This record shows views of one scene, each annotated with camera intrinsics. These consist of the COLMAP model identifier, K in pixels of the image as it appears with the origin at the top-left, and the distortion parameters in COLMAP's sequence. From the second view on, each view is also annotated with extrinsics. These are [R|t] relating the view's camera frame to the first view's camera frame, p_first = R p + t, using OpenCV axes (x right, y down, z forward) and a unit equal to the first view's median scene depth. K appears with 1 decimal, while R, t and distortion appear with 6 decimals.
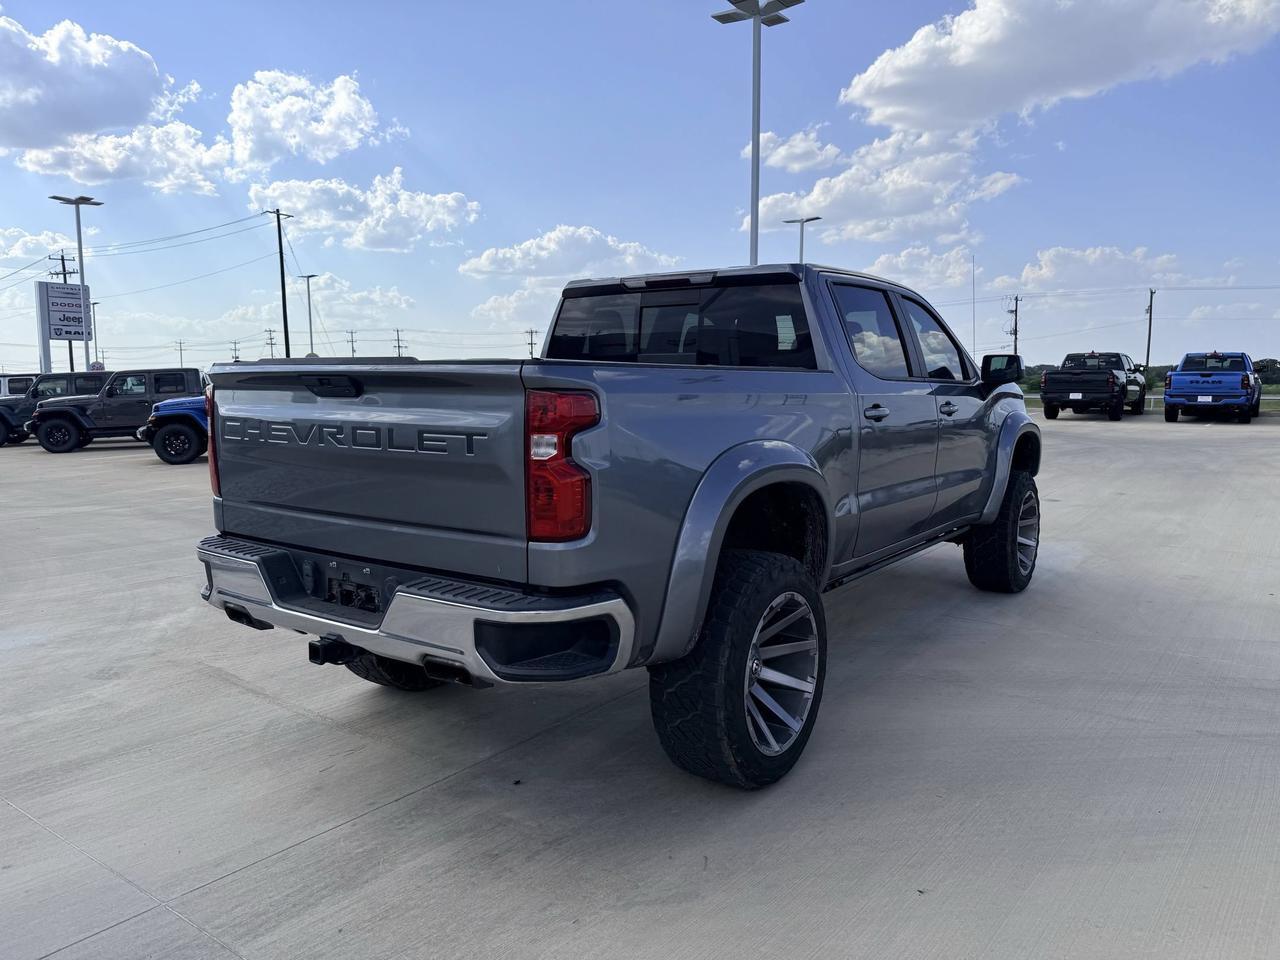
lens RADIAL K [[905.3, 0, 645.9], [0, 905.3, 484.6], [0, 0, 1]] dist [0.027995, -0.039348]
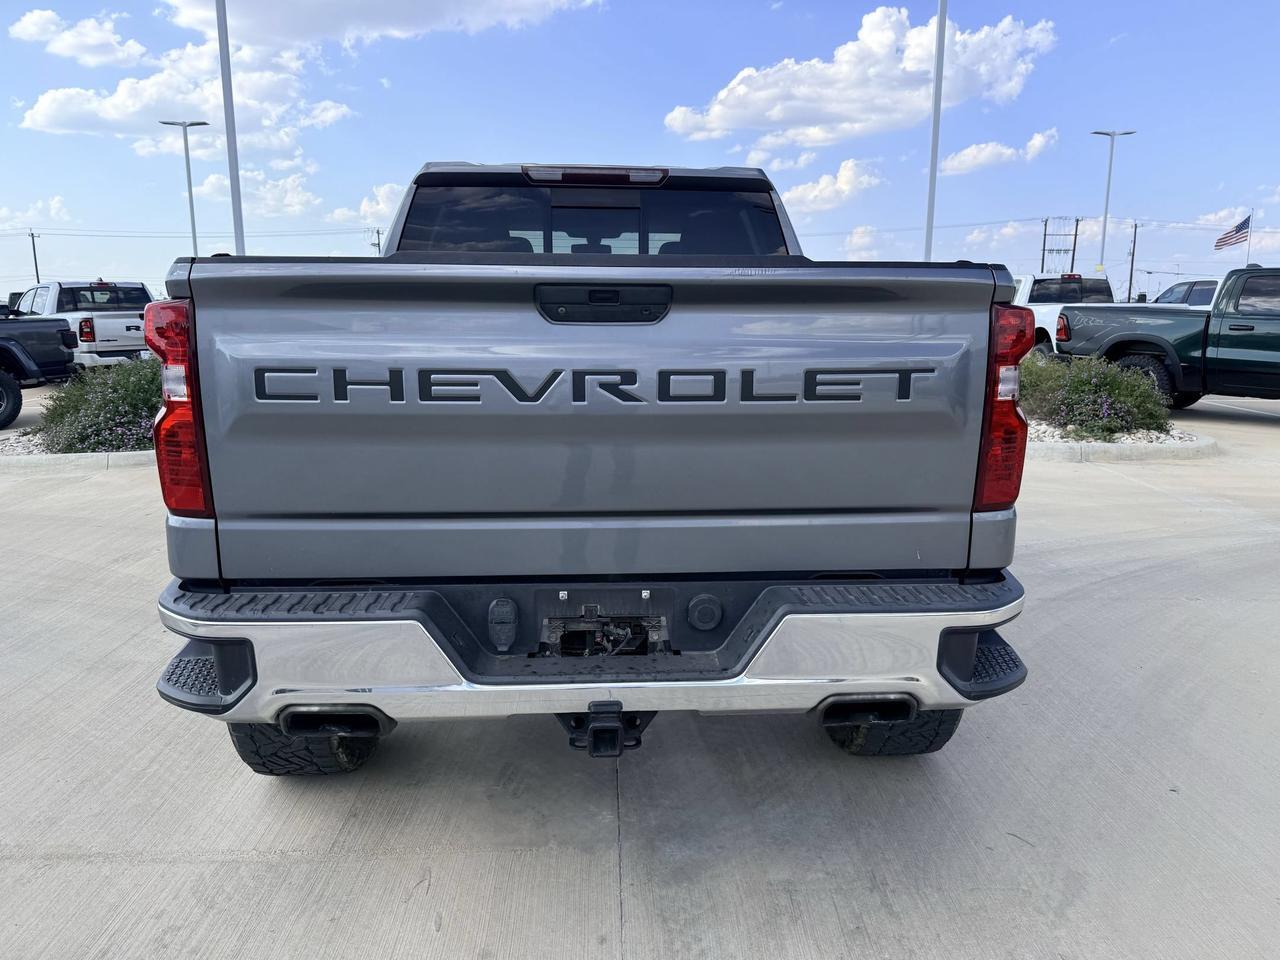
lens RADIAL K [[905.3, 0, 646.5], [0, 905.3, 485.2], [0, 0, 1]] dist [0.027995, -0.039348]
pose [[0.778419, -0.115012, 0.617119, -0.507277], [0.070313, 0.992861, 0.096348, -0.031839], [-0.623795, -0.031608, 0.780949, 0.369095]]
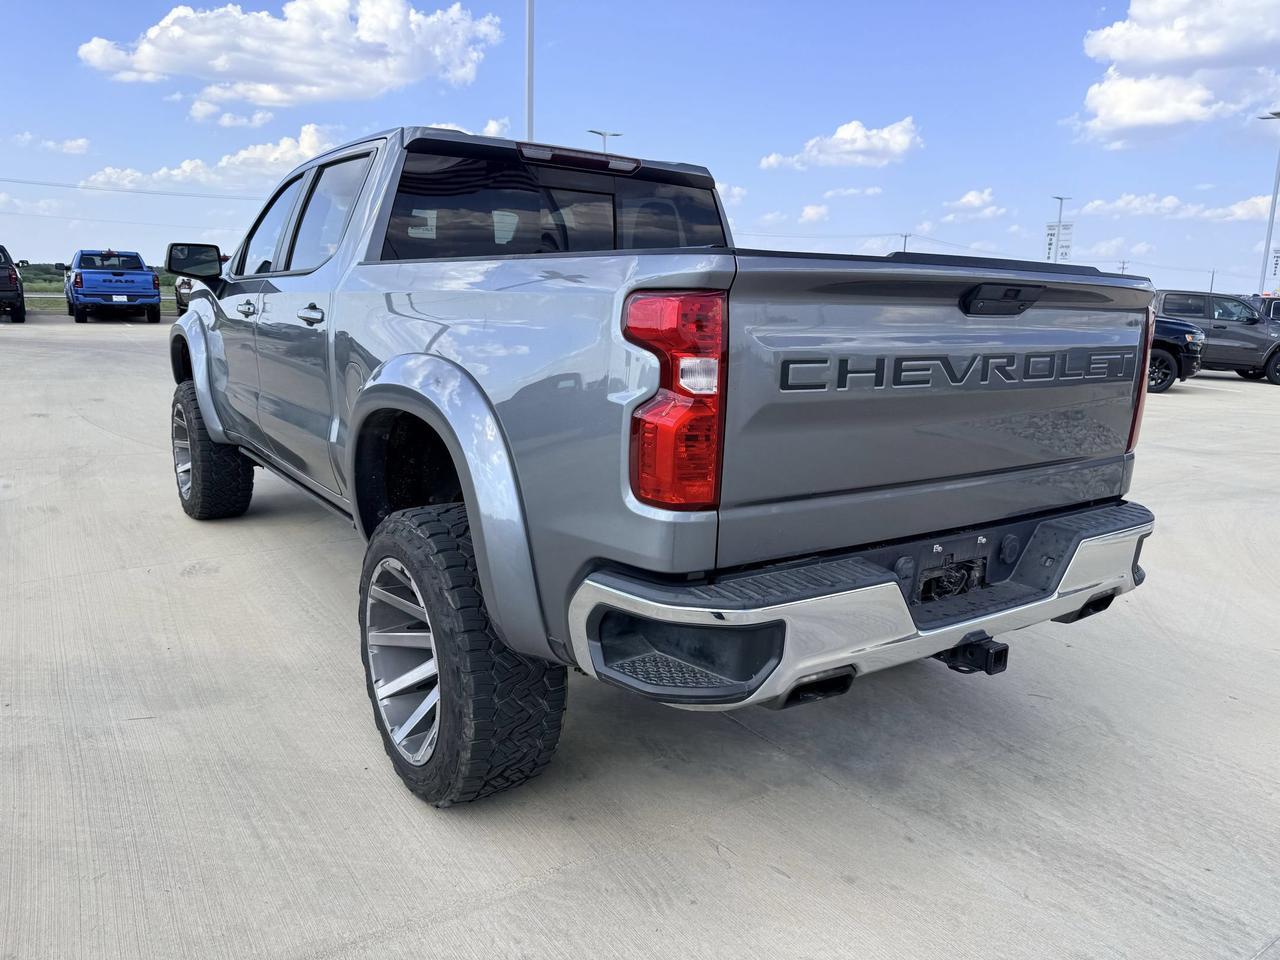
lens RADIAL K [[905.3, 0, 645.5], [0, 905.3, 474.6], [0, 0, 1]] dist [0.027995, -0.039348]
pose [[0.332499, -0.171740, 0.927335, -0.821308], [0.078318, 0.984912, 0.154322, -0.076129], [-0.939846, 0.021315, 0.340933, 0.735893]]
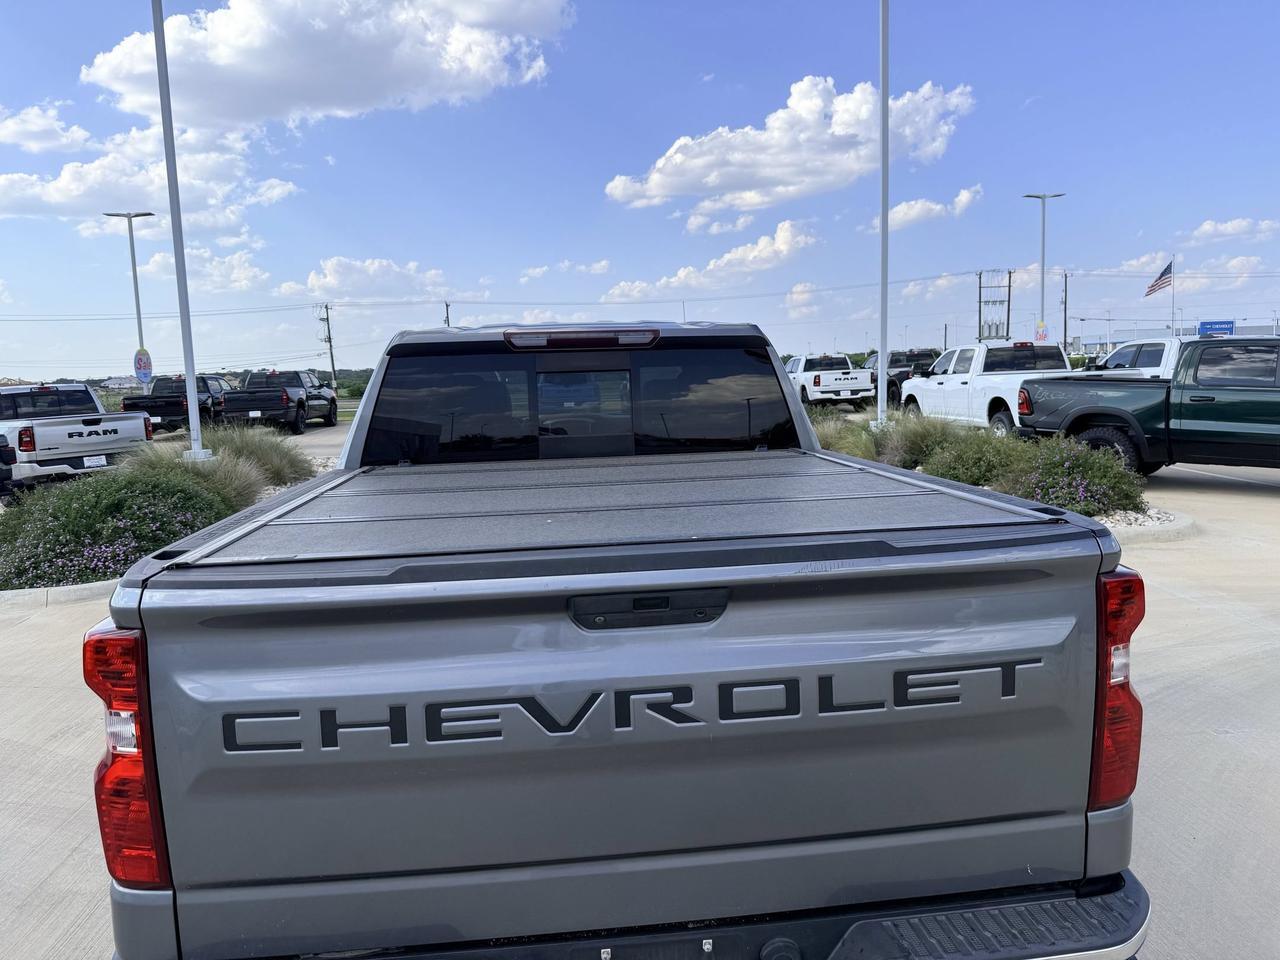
lens RADIAL K [[905.3, 0, 633.1], [0, 905.3, 472.9], [0, 0, 1]] dist [0.027995, -0.039348]
pose [[0.751353, -0.098108, 0.652567, -0.479157], [0.110374, 0.993640, 0.022303, -0.139565], [-0.650605, 0.055269, 0.757403, 0.452843]]
